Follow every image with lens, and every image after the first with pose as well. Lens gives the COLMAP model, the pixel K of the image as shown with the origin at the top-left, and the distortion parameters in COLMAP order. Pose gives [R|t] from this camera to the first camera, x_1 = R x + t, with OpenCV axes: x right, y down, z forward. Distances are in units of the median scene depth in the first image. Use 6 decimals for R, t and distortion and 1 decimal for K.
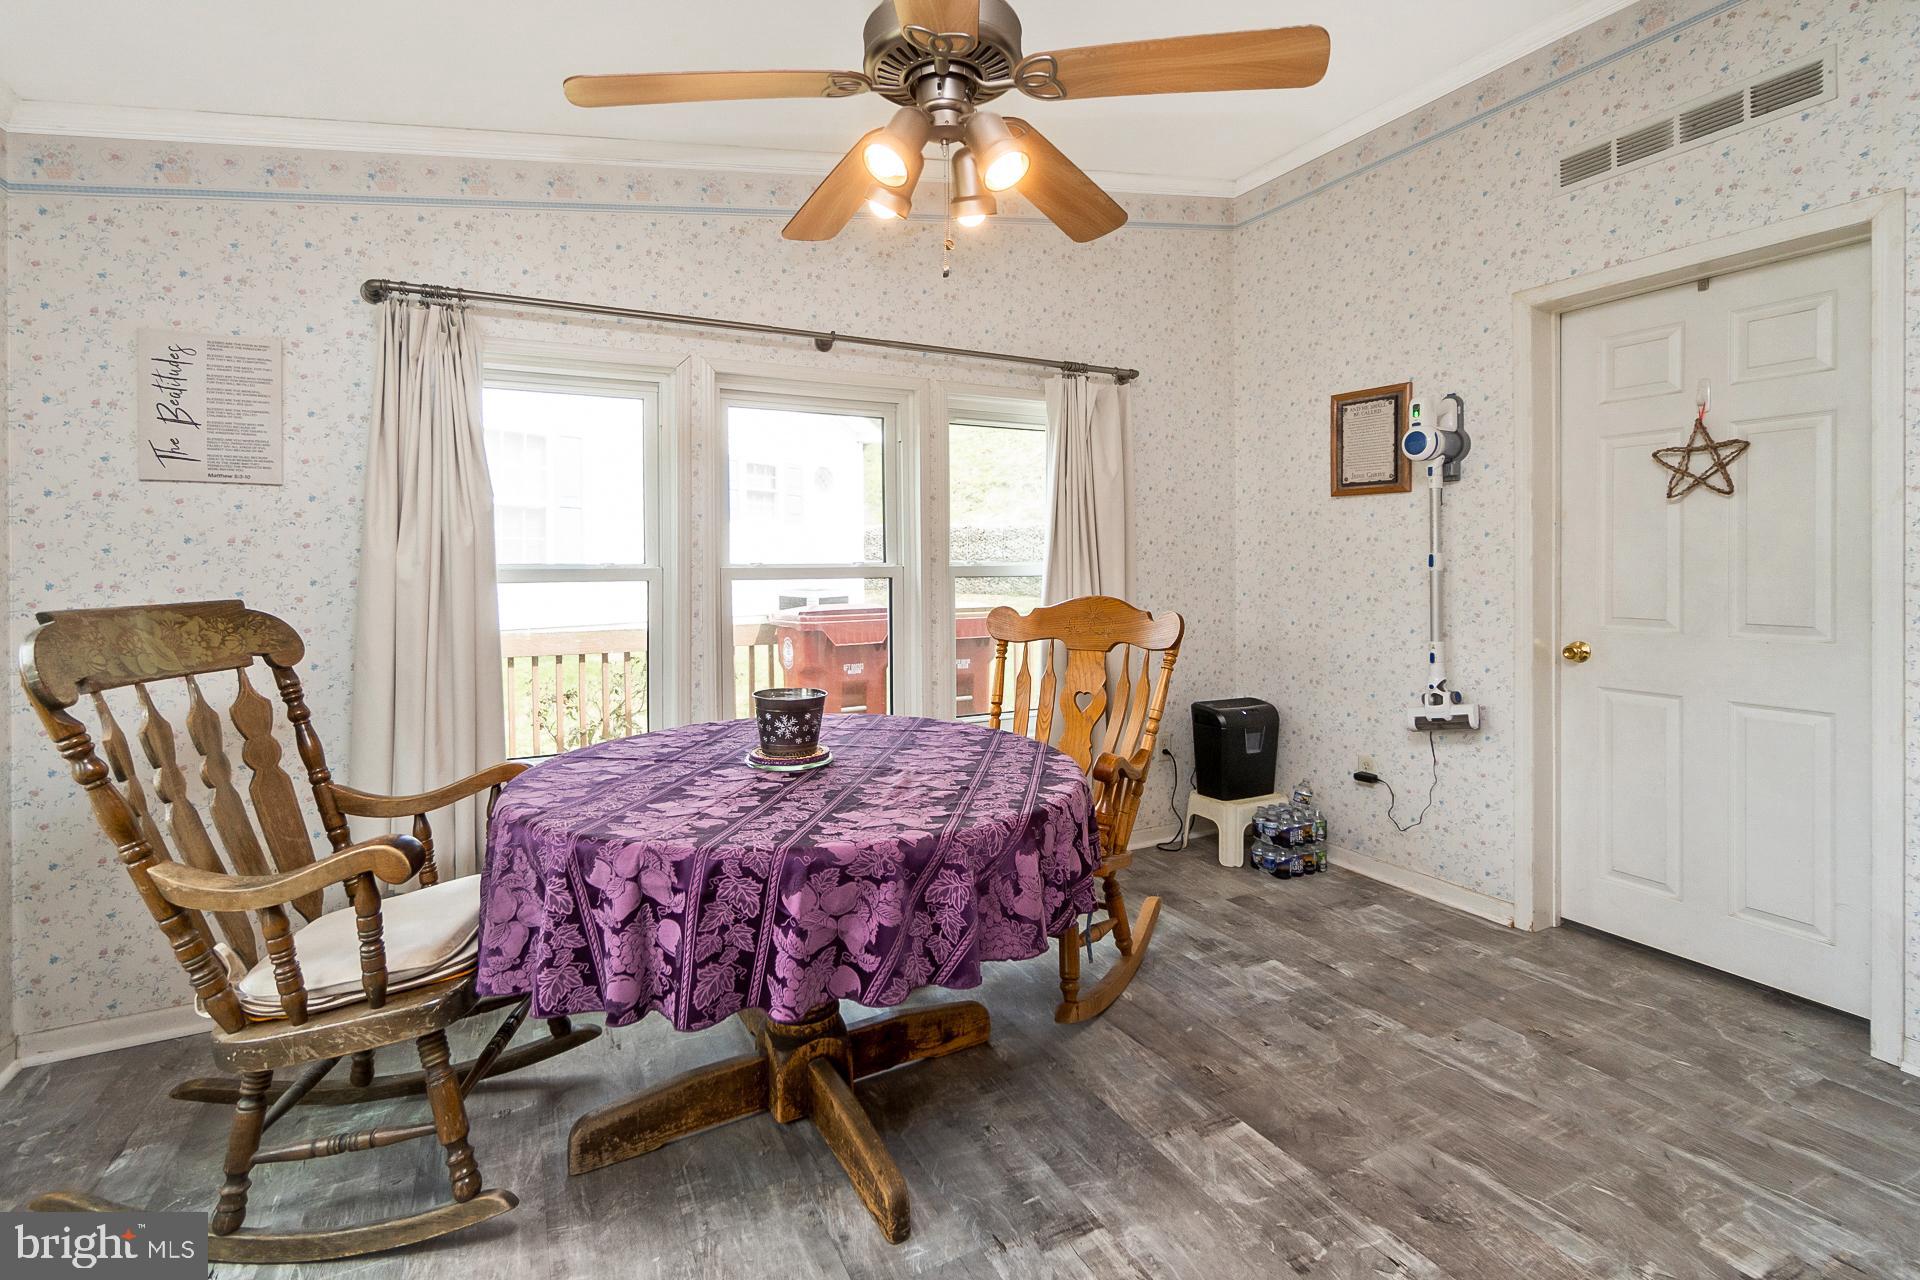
lens RADIAL K [[844.9, 0, 902.7], [0, 844.9, 562.3], [0, 0, 1]] dist [0.001139, 0.000071]
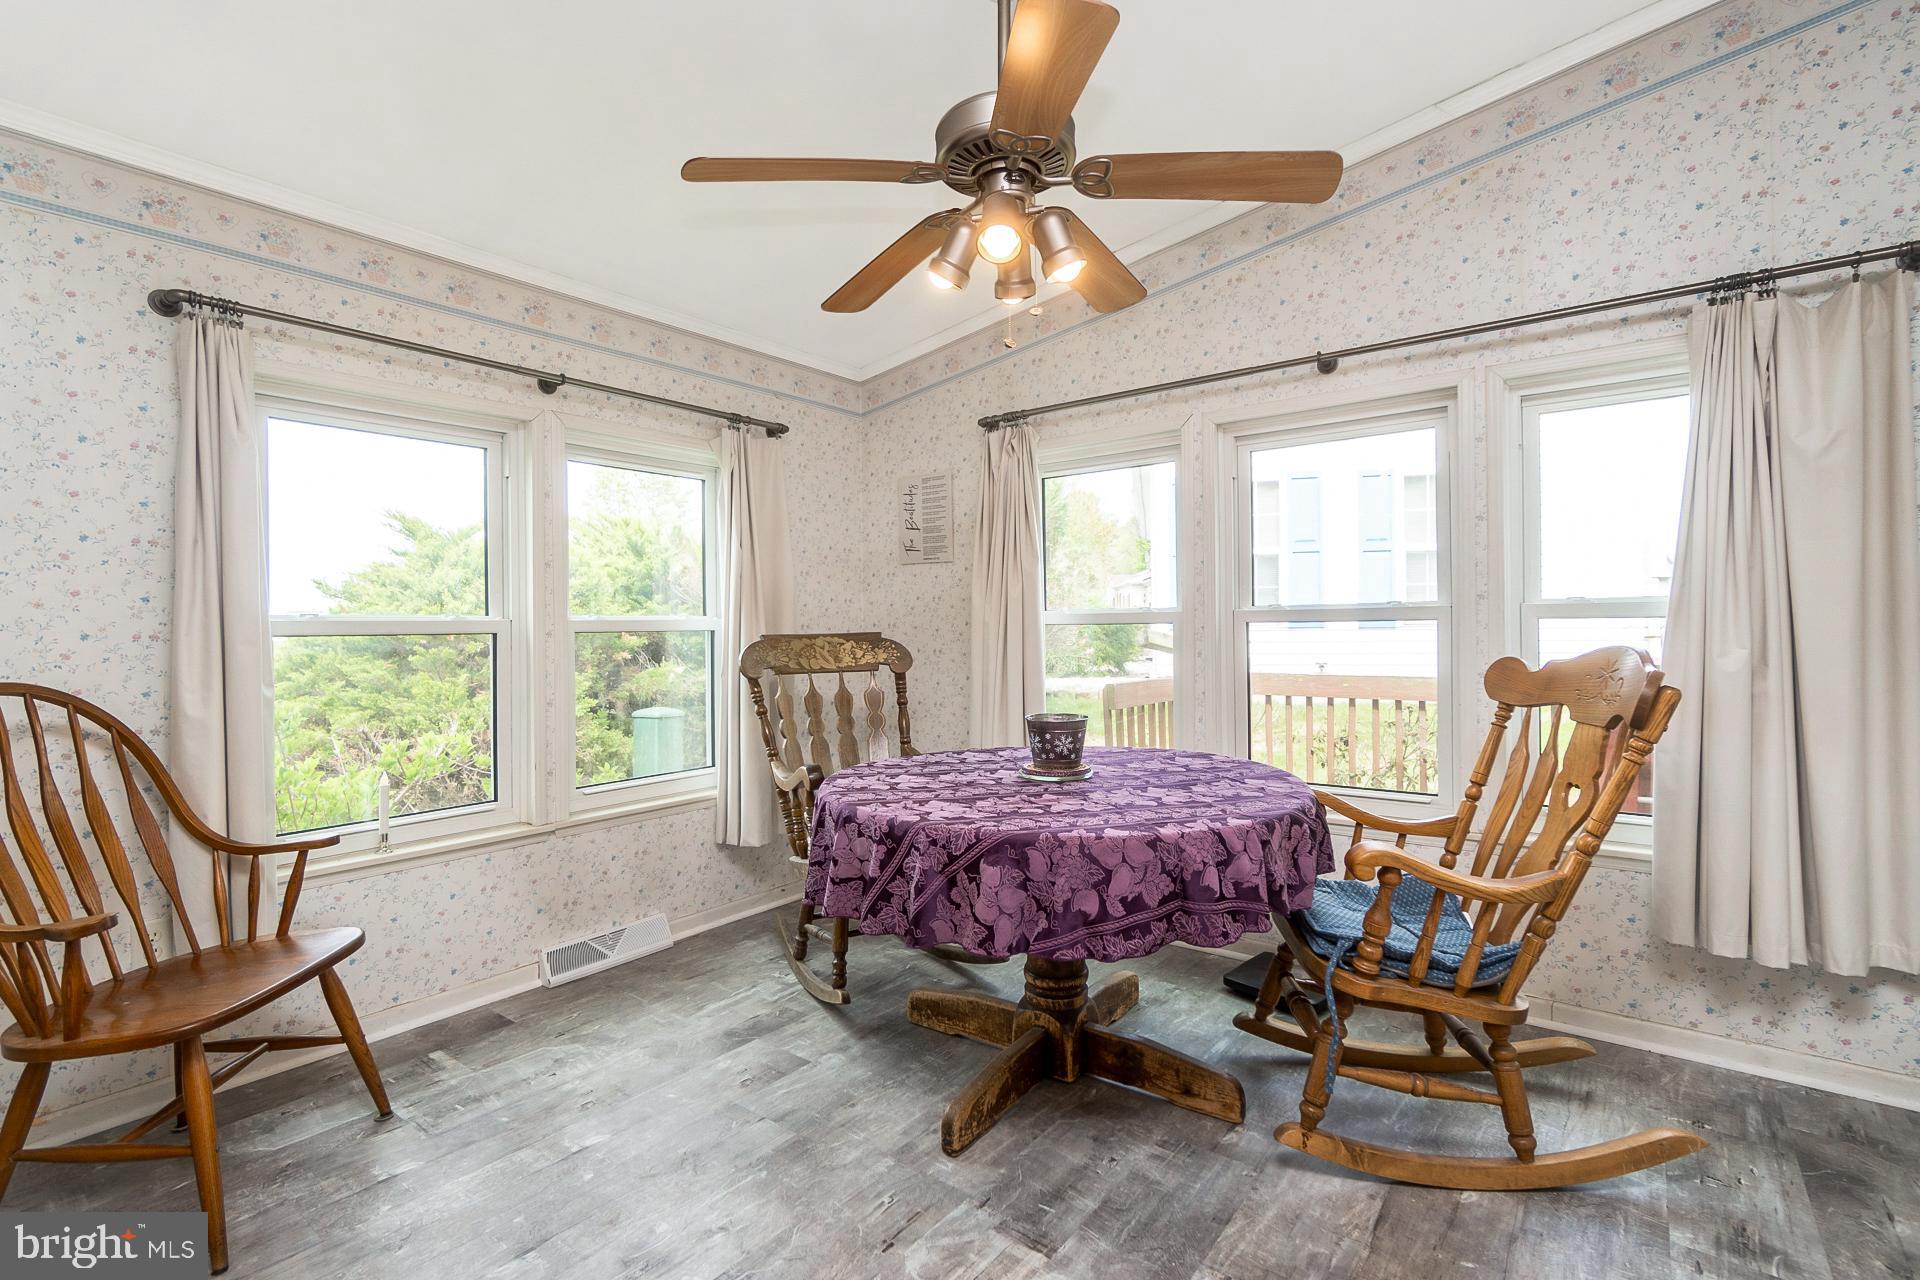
lens RADIAL K [[893.2, 0, 1027.4], [0, 893.2, 617.8], [0, 0, 1]] dist [0.008401, 0.000262]
pose [[0.475007, -0.005199, -0.879966, 0.924525], [0.012791, 0.999918, 0.000997, 0.016052], [0.879889, -0.011729, 0.475035, 0.376768]]
